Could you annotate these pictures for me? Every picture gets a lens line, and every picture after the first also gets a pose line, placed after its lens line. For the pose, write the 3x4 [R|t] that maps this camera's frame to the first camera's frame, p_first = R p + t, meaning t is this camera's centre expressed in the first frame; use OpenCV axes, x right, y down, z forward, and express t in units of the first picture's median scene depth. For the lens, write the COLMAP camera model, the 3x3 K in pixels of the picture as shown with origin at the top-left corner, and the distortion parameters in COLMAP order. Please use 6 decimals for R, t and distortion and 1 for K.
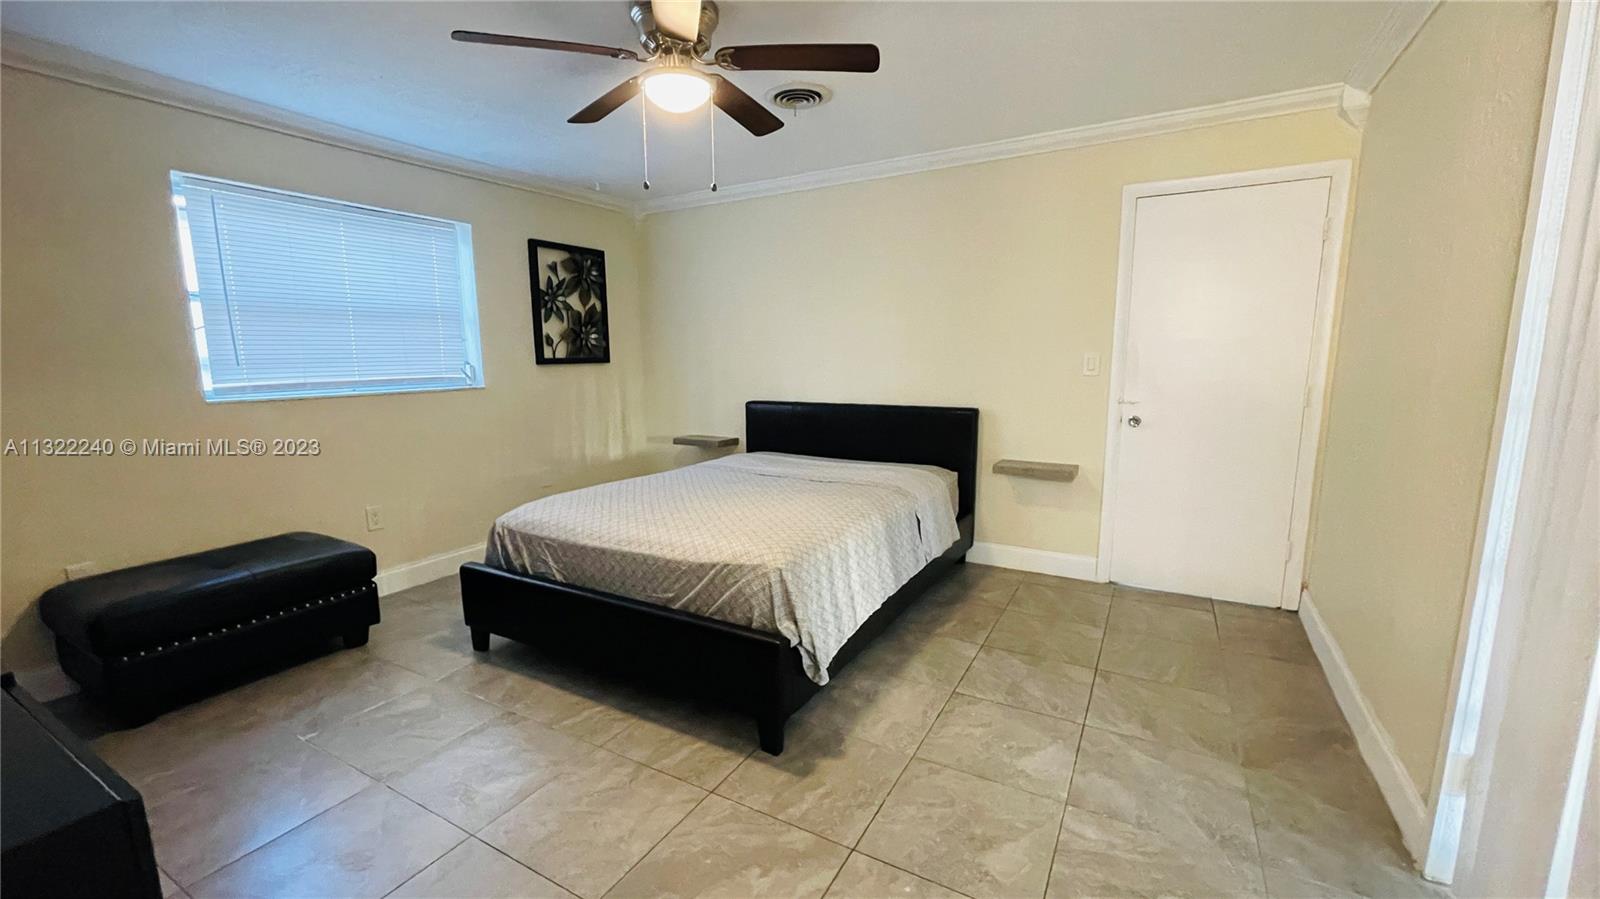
lens RADIAL K [[643.8, 0, 807.0], [0, 643.8, 452.6], [0, 0, 1]] dist [-0.004555, 0.000701]
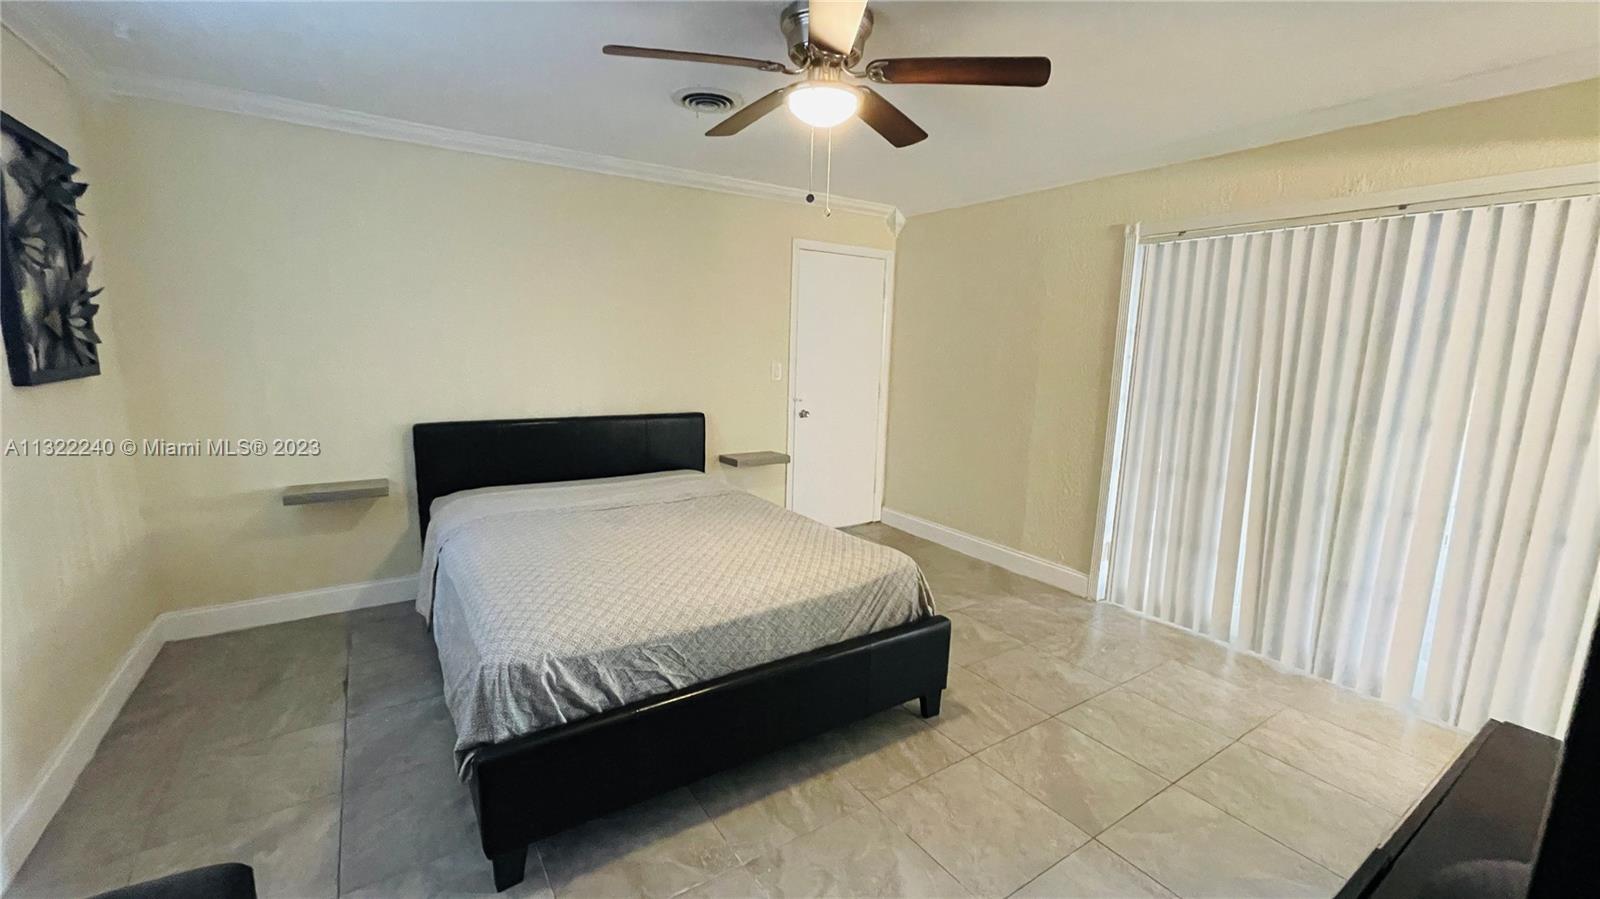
lens RADIAL K [[643.8, 0, 771.1], [0, 643.8, 451.6], [0, 0, 1]] dist [-0.004555, 0.000701]
pose [[0.468916, -0.126997, 0.874065, -0.720395], [0.106287, 0.990531, 0.086898, -0.094072], [-0.876824, 0.052154, 0.477974, 0.408172]]
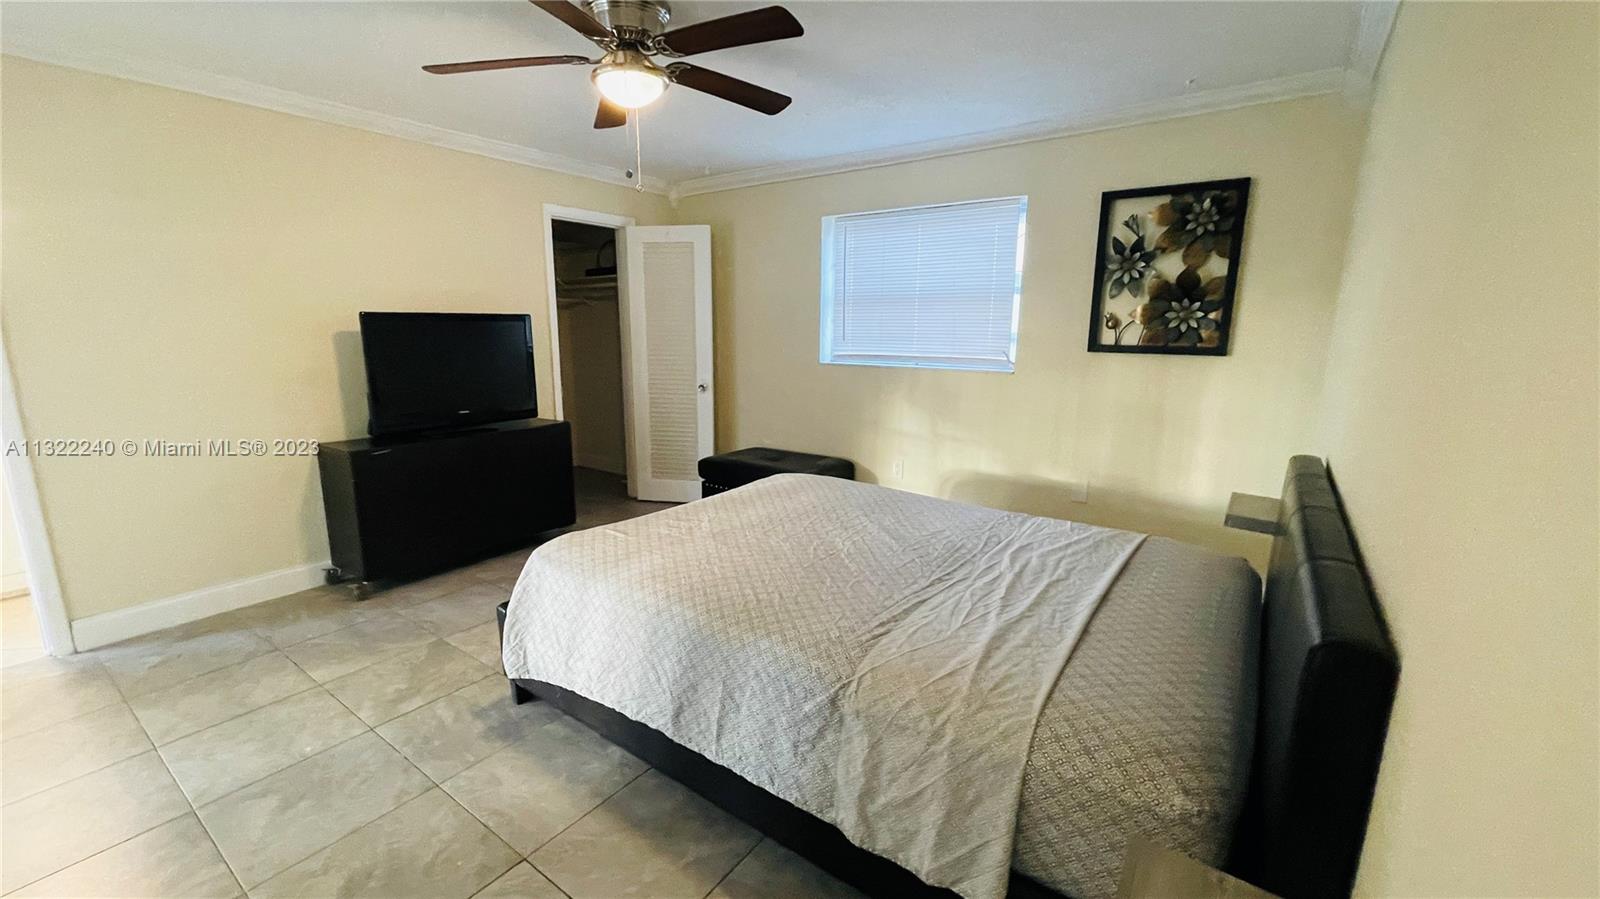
lens RADIAL K [[643.8, 0, 793.3], [0, 643.8, 461.0], [0, 0, 1]] dist [-0.004555, 0.000701]
pose [[-0.123132, 0.218425, -0.968054, 0.554326], [-0.157037, 0.958898, 0.236333, -0.174251], [0.979887, 0.181120, -0.083770, 0.919489]]
